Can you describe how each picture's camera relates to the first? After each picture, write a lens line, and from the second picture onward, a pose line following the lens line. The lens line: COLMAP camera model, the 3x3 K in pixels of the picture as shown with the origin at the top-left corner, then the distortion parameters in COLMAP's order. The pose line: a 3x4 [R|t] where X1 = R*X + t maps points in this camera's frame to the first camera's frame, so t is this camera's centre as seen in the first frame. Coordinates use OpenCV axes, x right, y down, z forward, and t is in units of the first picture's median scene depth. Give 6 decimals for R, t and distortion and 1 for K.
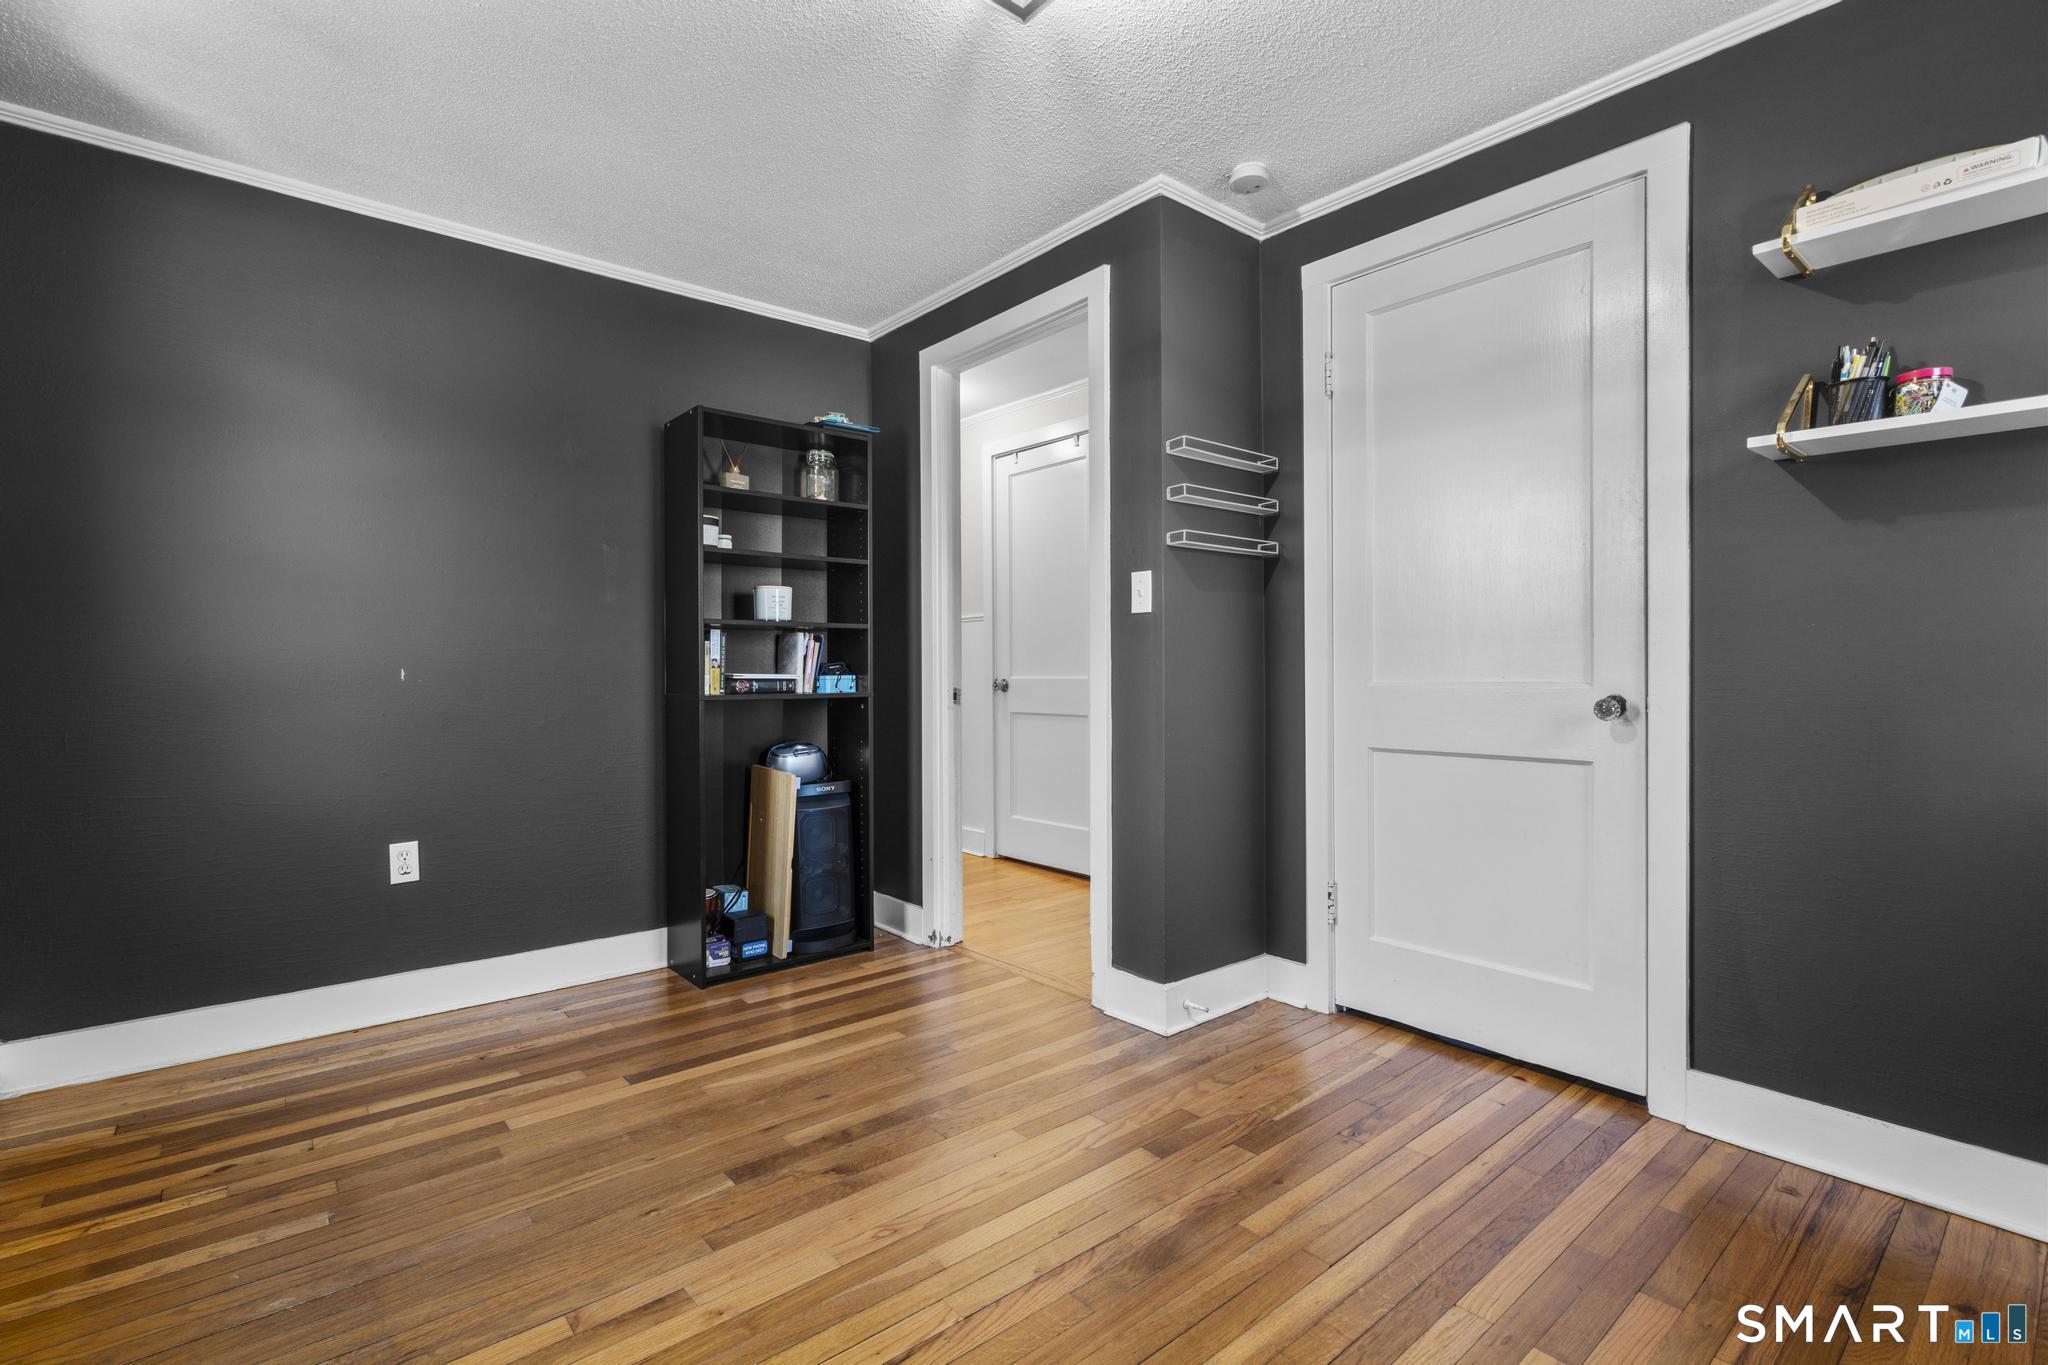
lens RADIAL K [[939.1, 0, 1020.4], [0, 939.1, 677.3], [0, 0, 1]] dist [0.000088, 0.000002]
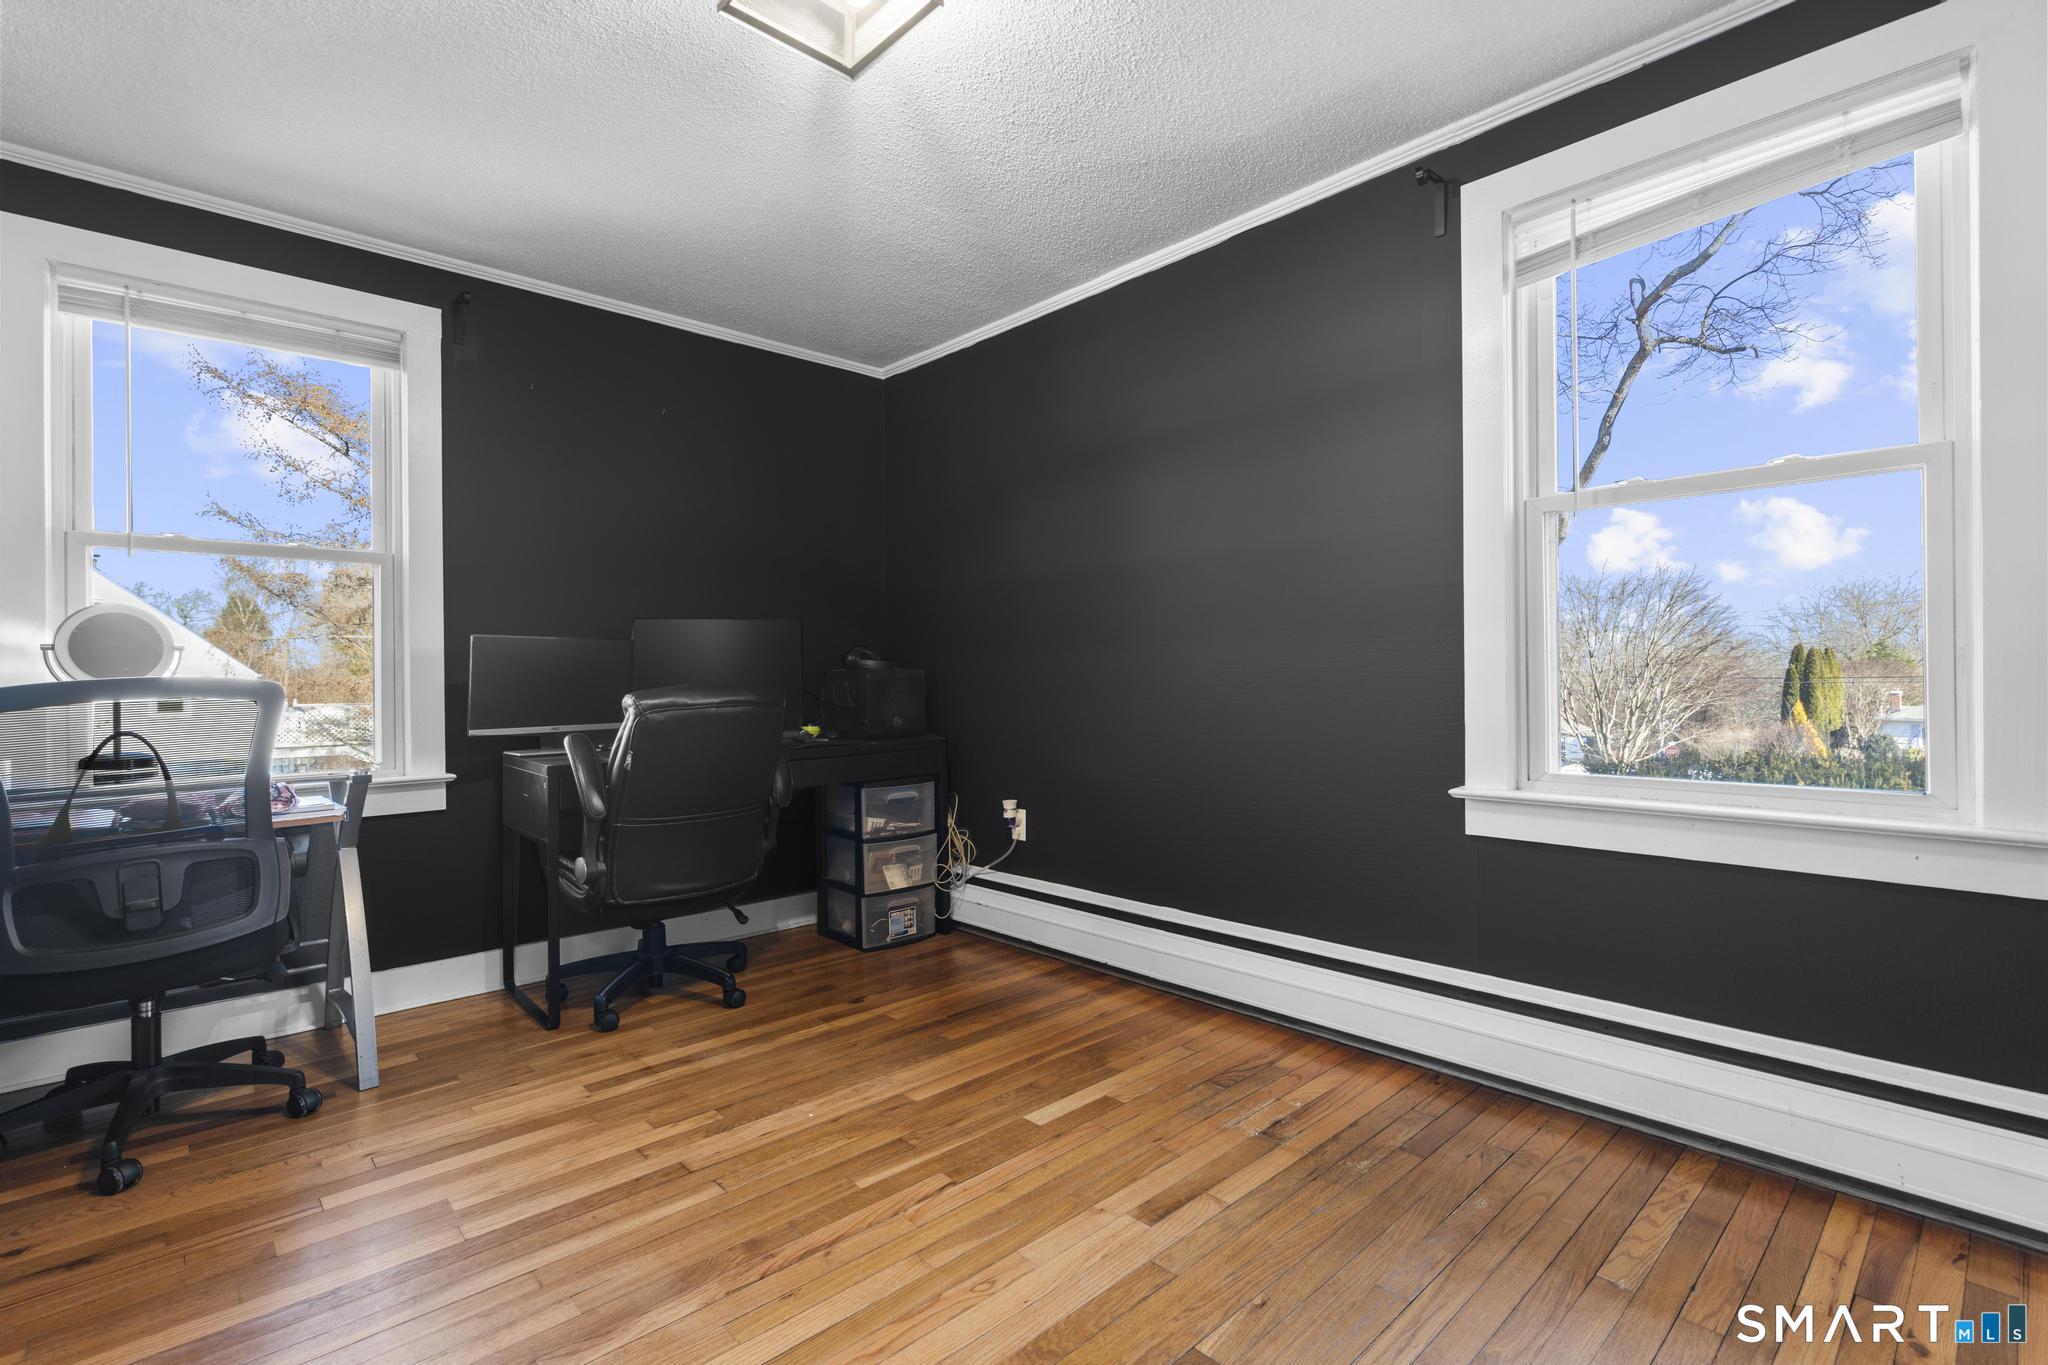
lens RADIAL K [[939.1, 0, 1026.7], [0, 939.1, 679.0], [0, 0, 1]] dist [0.000088, 0.000002]
pose [[-0.998854, 0.013671, -0.045864, -0.160803], [0.013414, 0.999893, 0.005899, -0.008166], [0.045939, 0.005277, -0.998930, 2.007047]]
